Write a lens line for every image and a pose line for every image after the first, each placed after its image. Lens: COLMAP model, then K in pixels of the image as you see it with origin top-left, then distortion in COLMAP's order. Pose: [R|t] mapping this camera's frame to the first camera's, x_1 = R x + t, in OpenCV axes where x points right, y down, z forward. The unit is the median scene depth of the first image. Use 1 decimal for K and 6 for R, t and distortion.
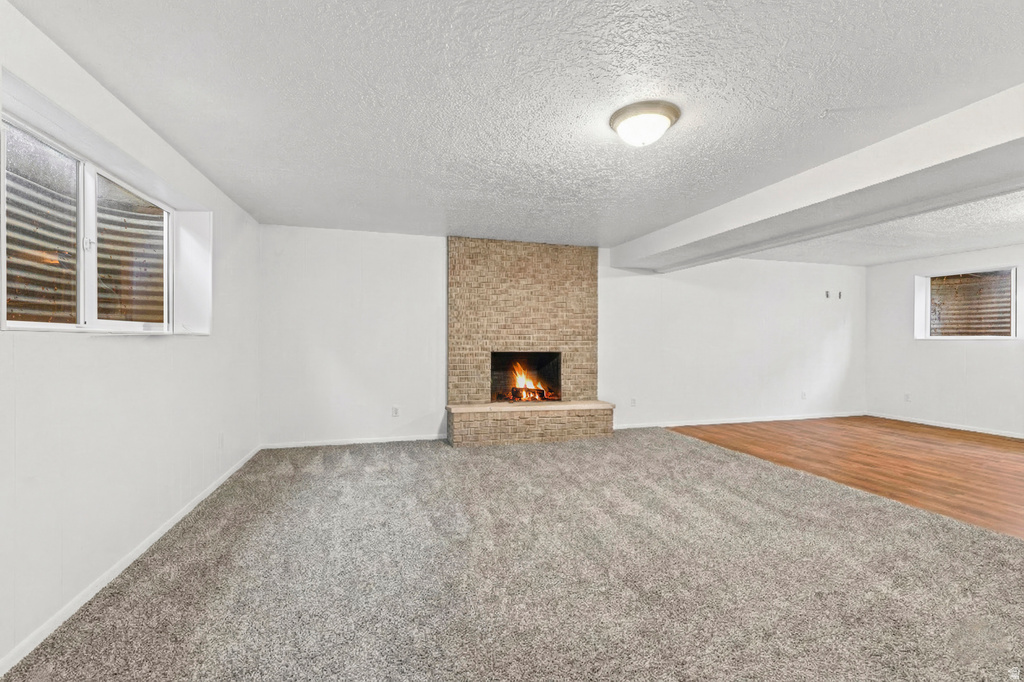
lens RADIAL K [[438.2, 0, 516.0], [0, 438.2, 337.8], [0, 0, 1]] dist [0.010864, -0.002537]
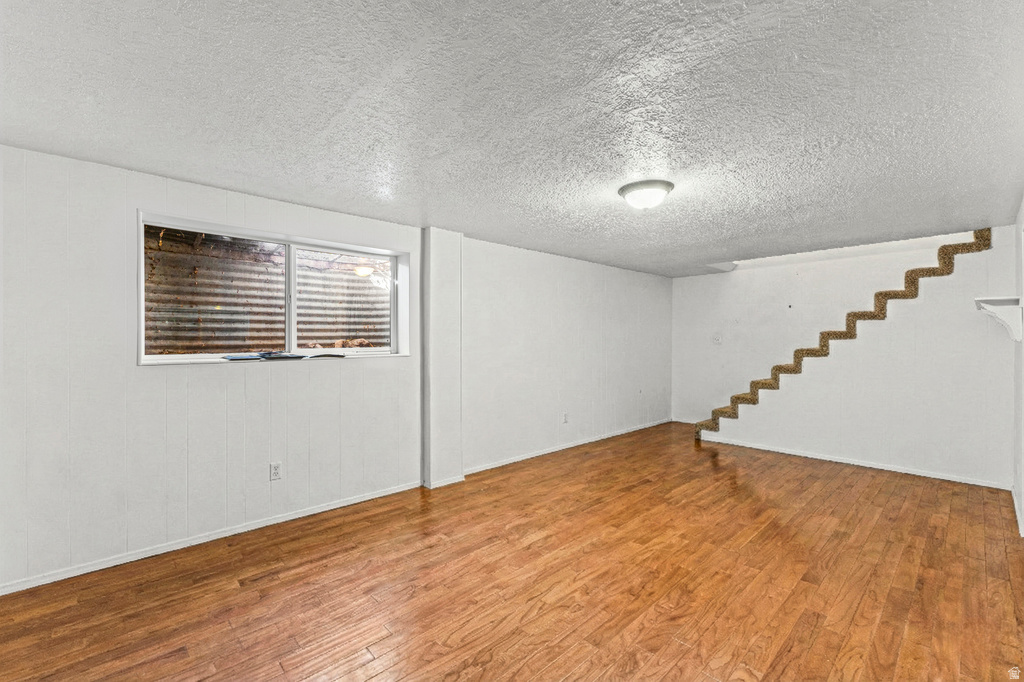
lens RADIAL K [[438.2, 0, 515.2], [0, 438.2, 340.9], [0, 0, 1]] dist [0.010864, -0.002537]
pose [[-0.469074, -0.005916, 0.883139, 0.374884], [0.003437, 0.999958, 0.008524, -0.021496], [-0.883152, 0.007034, -0.469034, 0.907646]]
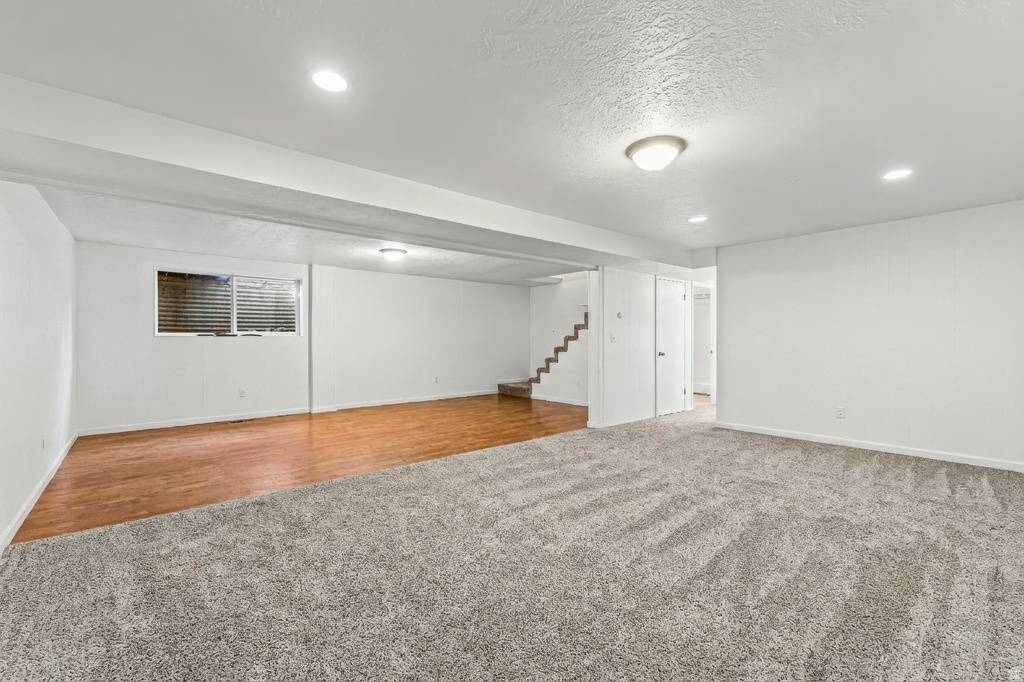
lens RADIAL K [[438.2, 0, 509.3], [0, 438.2, 337.6], [0, 0, 1]] dist [0.010864, -0.002537]
pose [[-0.391689, -0.005032, 0.920084, -0.248007], [-0.001375, 0.999987, 0.004883, 0.001303], [-0.920097, 0.000647, -0.391690, 0.696680]]
